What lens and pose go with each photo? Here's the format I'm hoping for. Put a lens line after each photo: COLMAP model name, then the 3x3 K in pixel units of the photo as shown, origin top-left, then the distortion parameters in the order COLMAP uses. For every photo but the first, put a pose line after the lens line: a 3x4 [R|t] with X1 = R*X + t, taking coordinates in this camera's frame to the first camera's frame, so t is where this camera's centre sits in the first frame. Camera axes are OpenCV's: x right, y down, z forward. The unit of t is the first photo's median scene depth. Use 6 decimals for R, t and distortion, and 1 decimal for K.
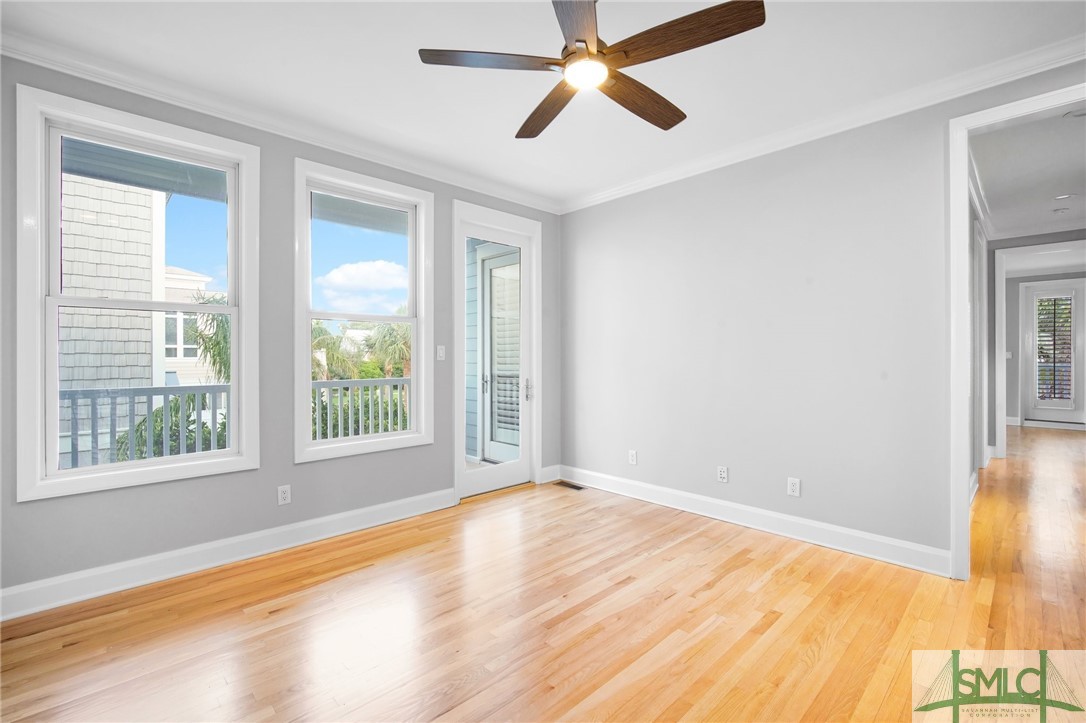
lens RADIAL K [[482.2, 0, 540.5], [0, 482.2, 358.3], [0, 0, 1]] dist [-0.005359, -0.000277]
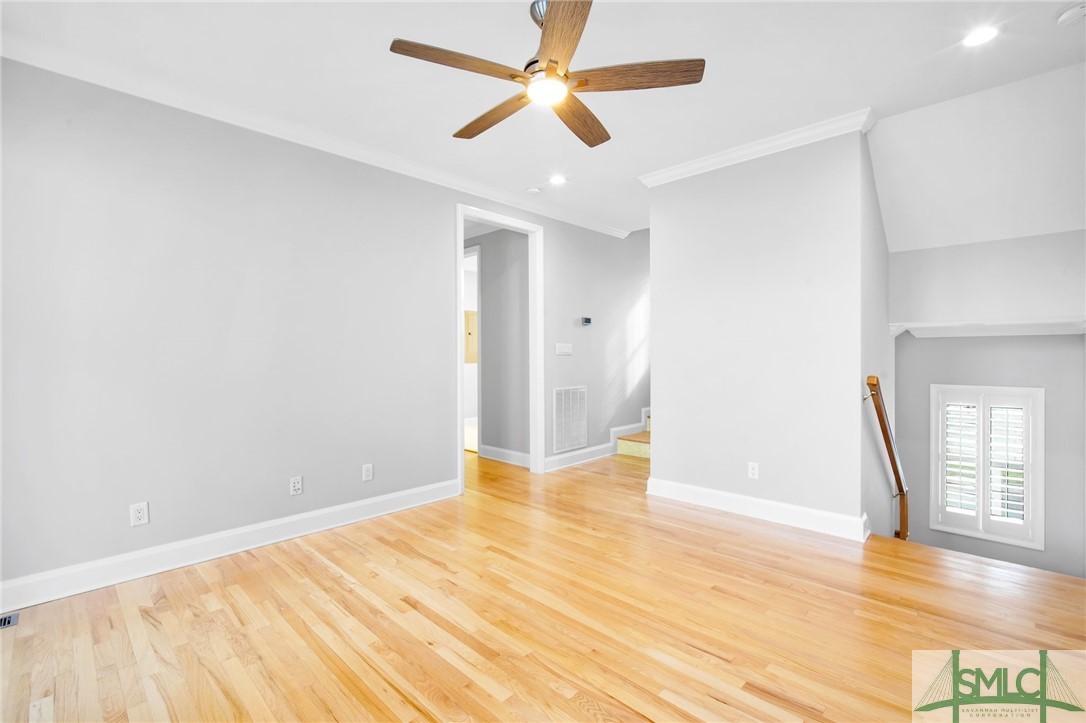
lens RADIAL K [[482.2, 0, 540.1], [0, 482.2, 357.6], [0, 0, 1]] dist [-0.005359, -0.000277]
pose [[-0.043113, -0.003839, 0.999063, -0.636786], [0.007986, 0.999959, 0.004187, 0.001720], [-0.999038, 0.008159, -0.043081, 0.690210]]
